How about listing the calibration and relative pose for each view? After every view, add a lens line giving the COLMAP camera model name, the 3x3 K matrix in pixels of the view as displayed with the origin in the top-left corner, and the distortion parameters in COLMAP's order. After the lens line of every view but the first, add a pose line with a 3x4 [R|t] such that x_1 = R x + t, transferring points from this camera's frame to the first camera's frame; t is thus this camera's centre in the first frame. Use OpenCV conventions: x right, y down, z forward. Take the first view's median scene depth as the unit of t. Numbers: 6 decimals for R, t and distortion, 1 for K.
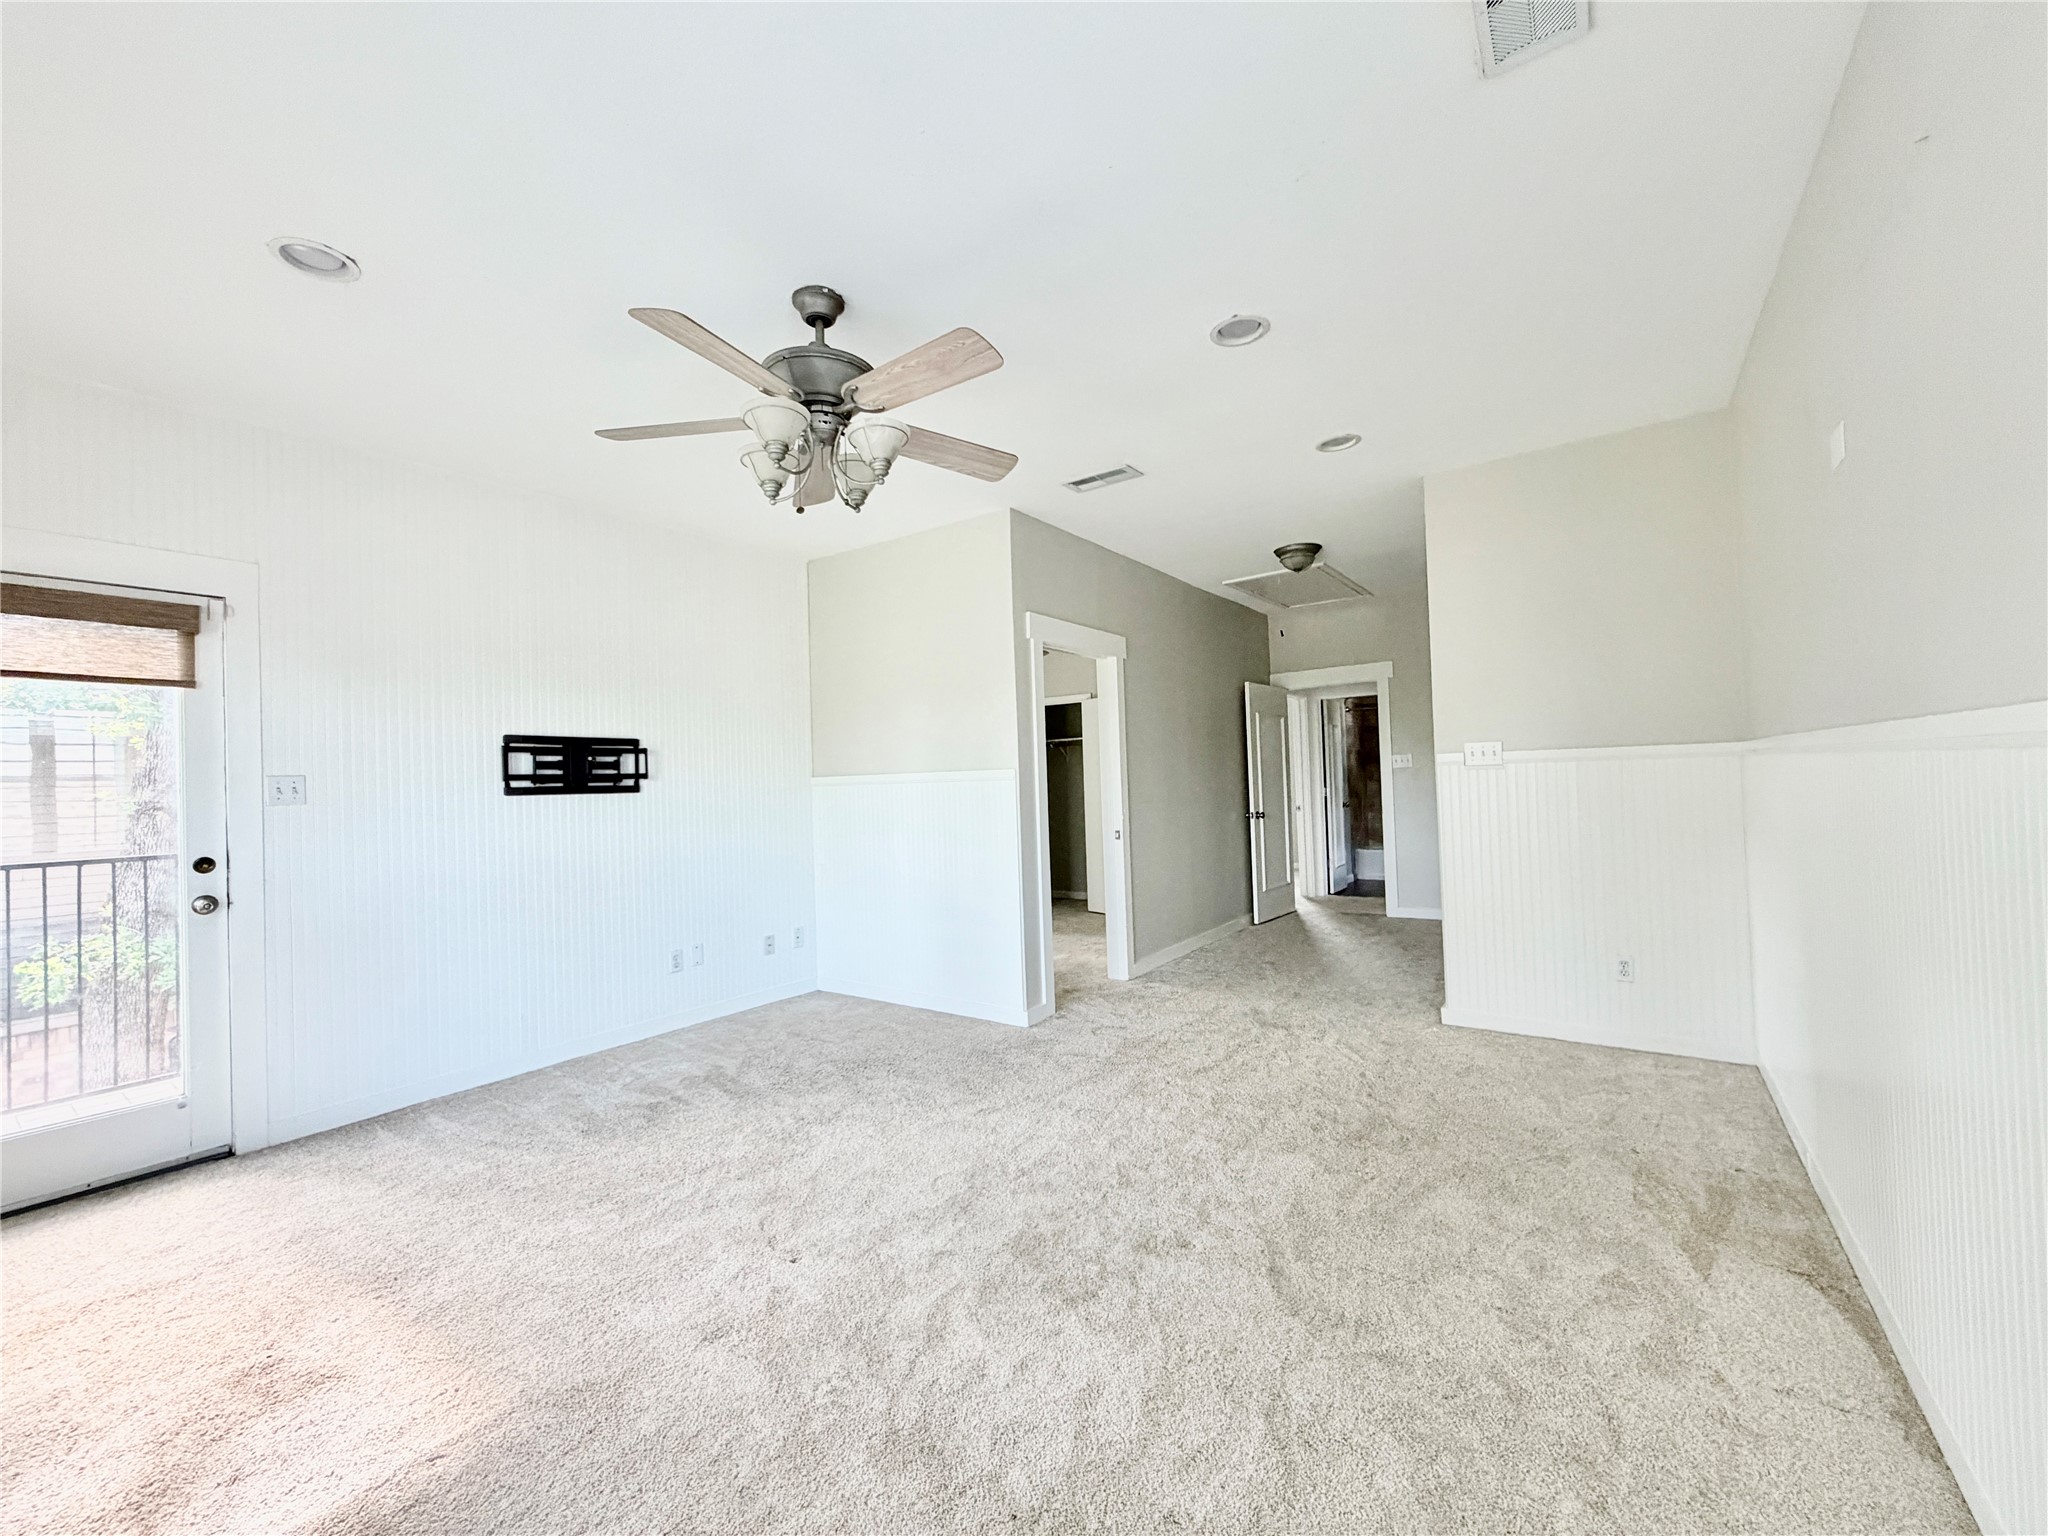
lens RADIAL K [[820.1, 0, 1008.9], [0, 820.1, 768.9], [0, 0, 1]] dist [-0.001864, -0.000029]
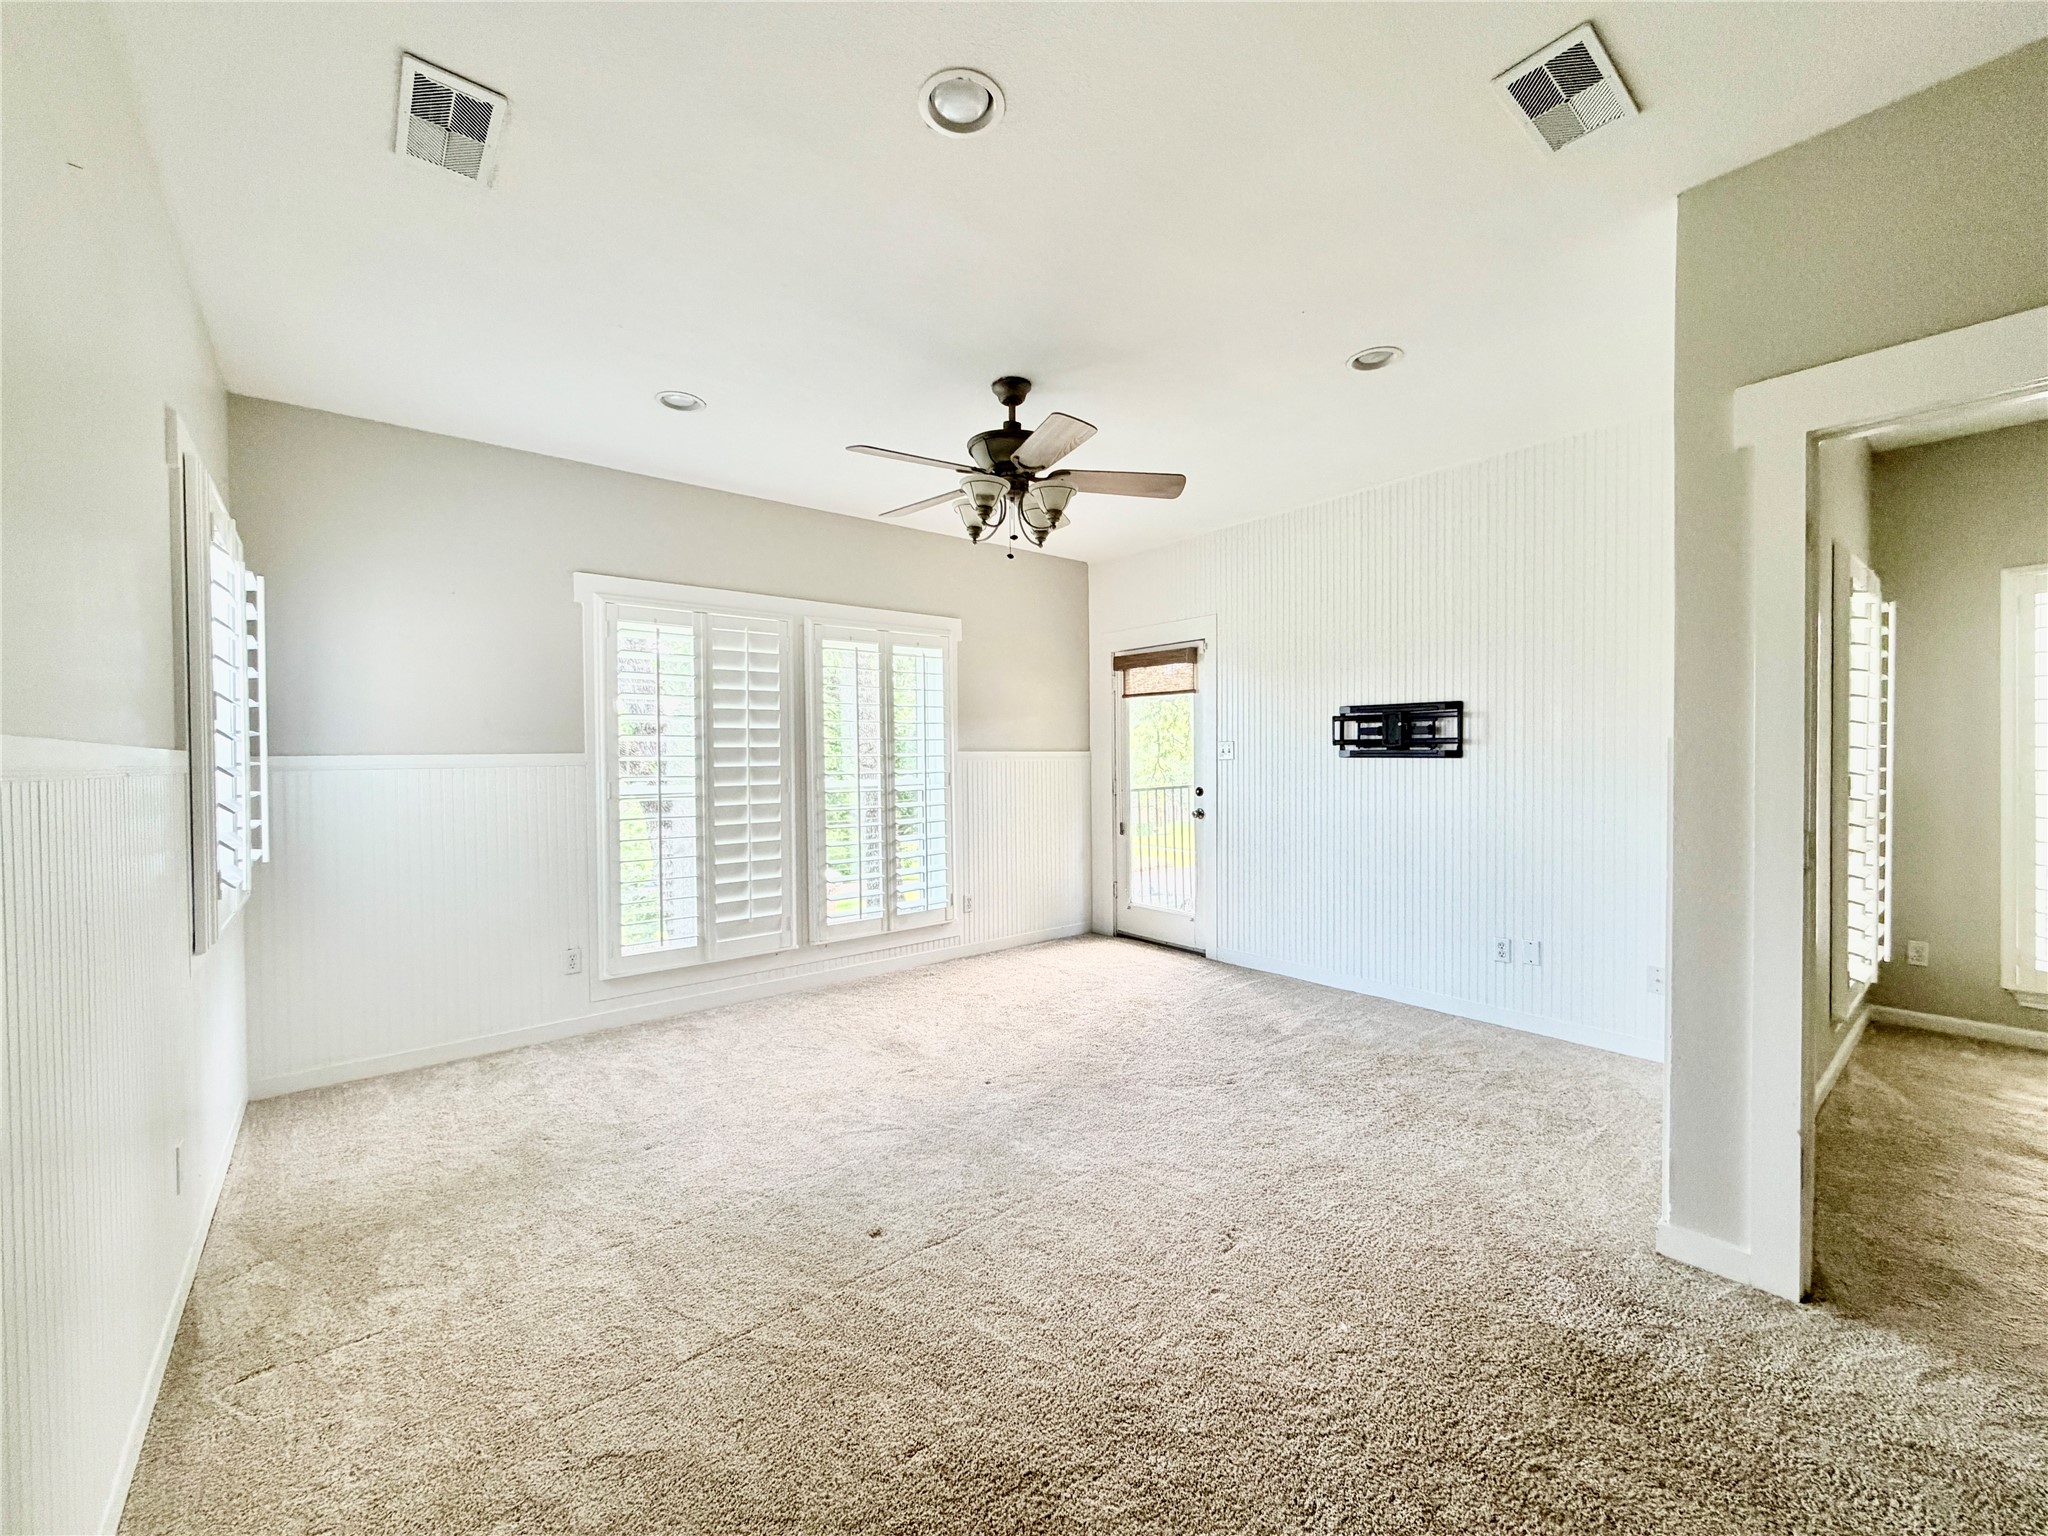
lens RADIAL K [[820.1, 0, 1011.1], [0, 820.1, 766.8], [0, 0, 1]] dist [-0.001864, -0.000029]
pose [[-0.259173, 0.048554, -0.964610, 0.661568], [0.032601, 0.998606, 0.041506, -0.018956], [0.965281, -0.020690, -0.260395, 0.833946]]
